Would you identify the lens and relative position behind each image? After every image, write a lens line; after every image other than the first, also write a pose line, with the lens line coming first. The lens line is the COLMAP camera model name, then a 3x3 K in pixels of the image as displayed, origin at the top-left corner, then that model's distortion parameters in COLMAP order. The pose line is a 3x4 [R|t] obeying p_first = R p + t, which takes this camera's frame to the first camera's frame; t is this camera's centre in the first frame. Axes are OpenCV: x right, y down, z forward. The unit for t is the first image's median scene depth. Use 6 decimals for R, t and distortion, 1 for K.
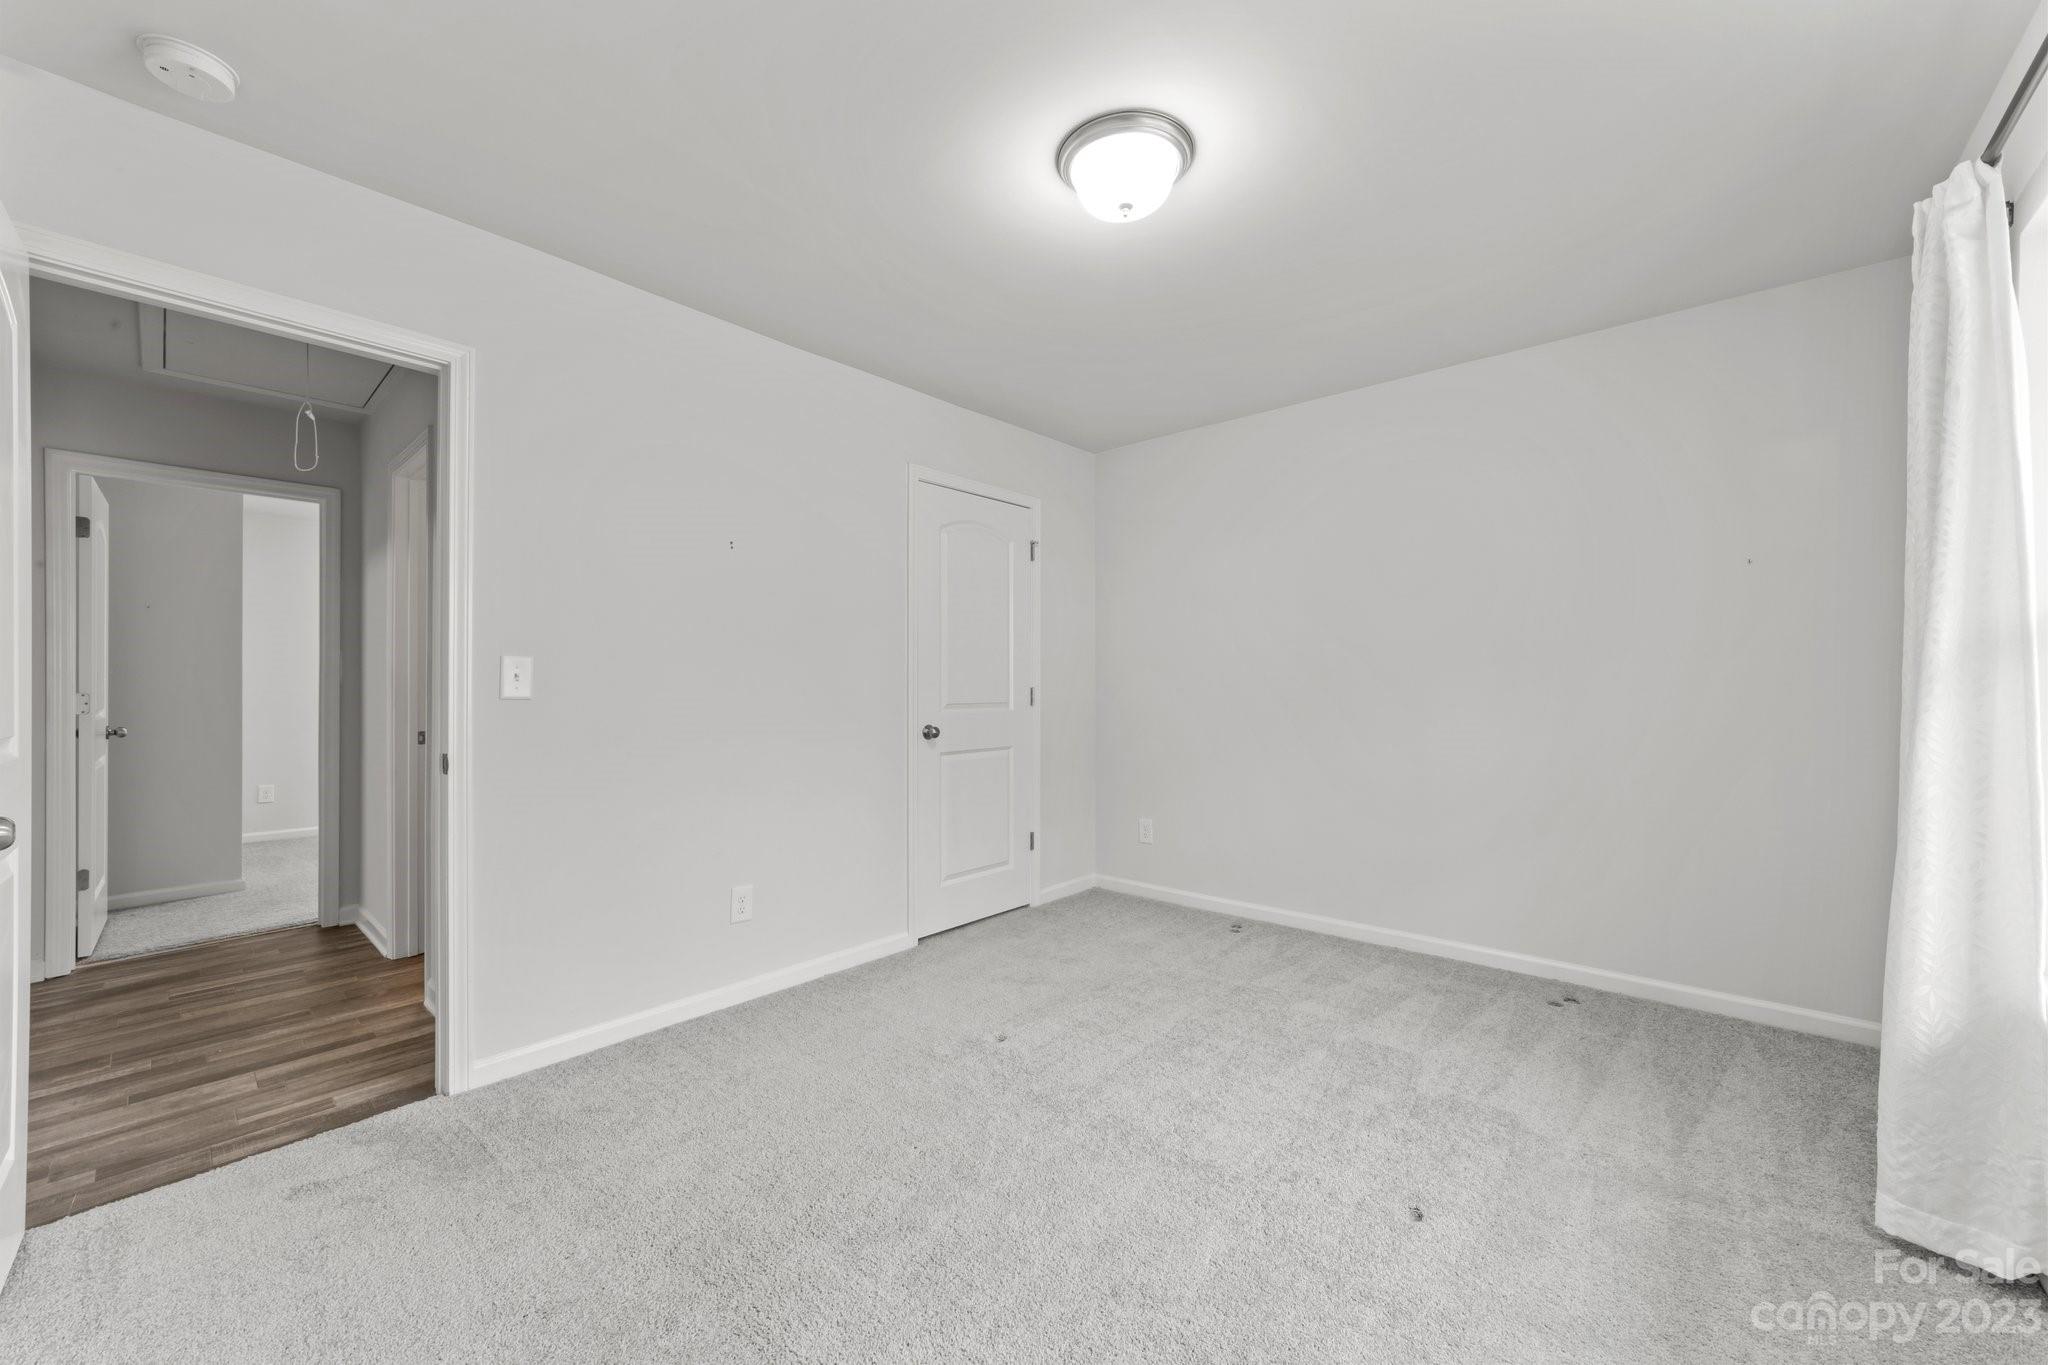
lens RADIAL K [[790.2, 0, 1015.8], [0, 790.2, 682.2], [0, 0, 1]] dist [-0.015111, 0.007302]
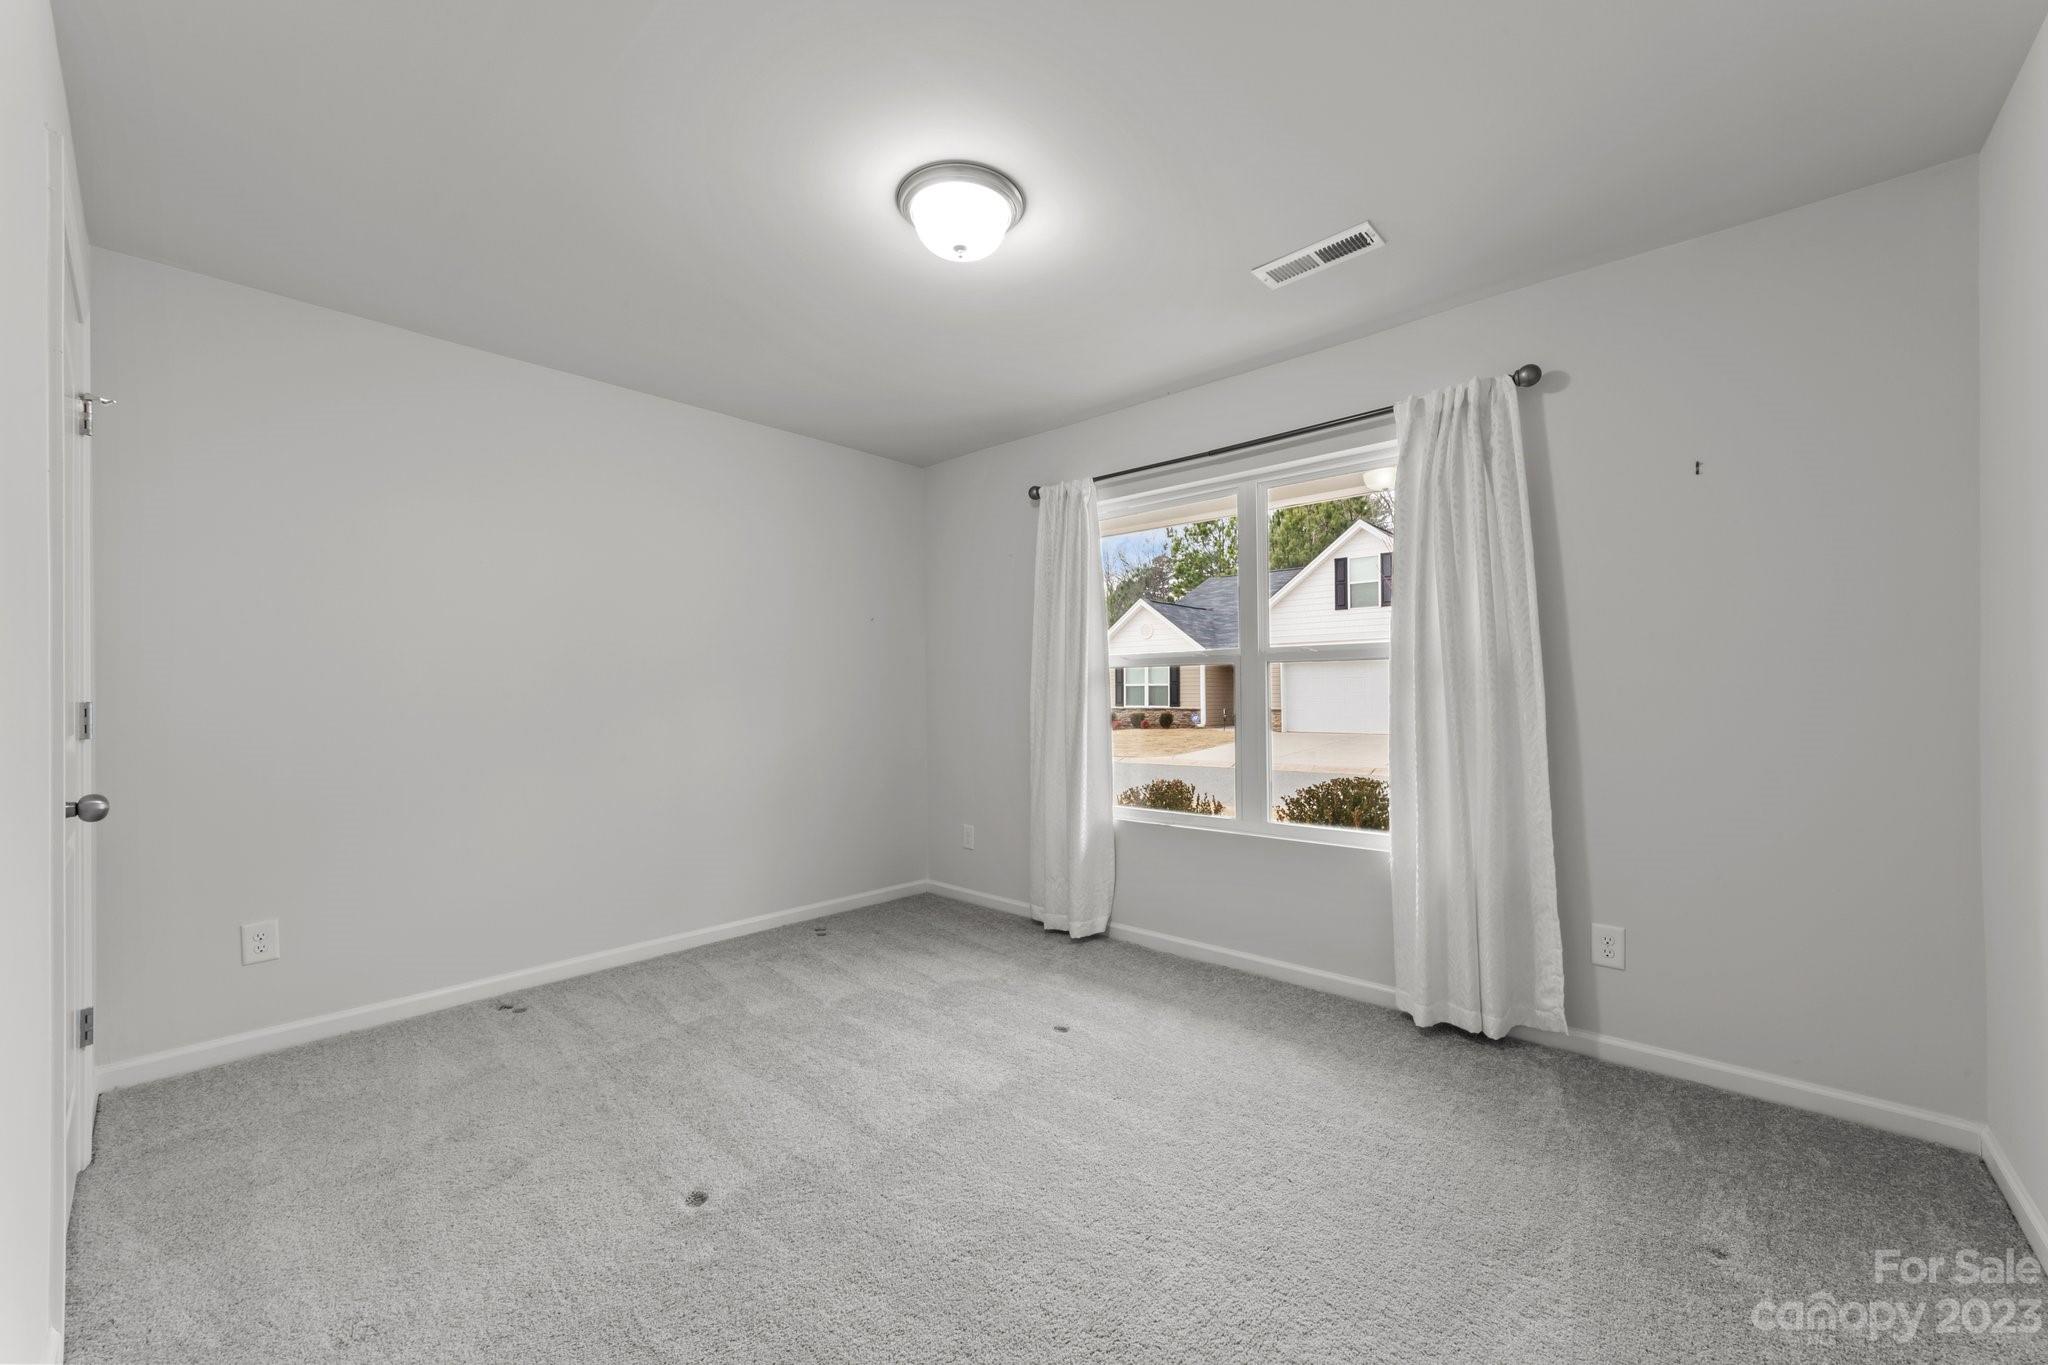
lens RADIAL K [[790.2, 0, 1014.3], [0, 790.2, 681.8], [0, 0, 1]] dist [-0.015111, 0.007302]
pose [[0.024943, 0.022768, 0.999430, -0.627538], [0.007939, 0.999705, -0.022972, 0.015432], [-0.999657, 0.008507, 0.024755, 0.620579]]
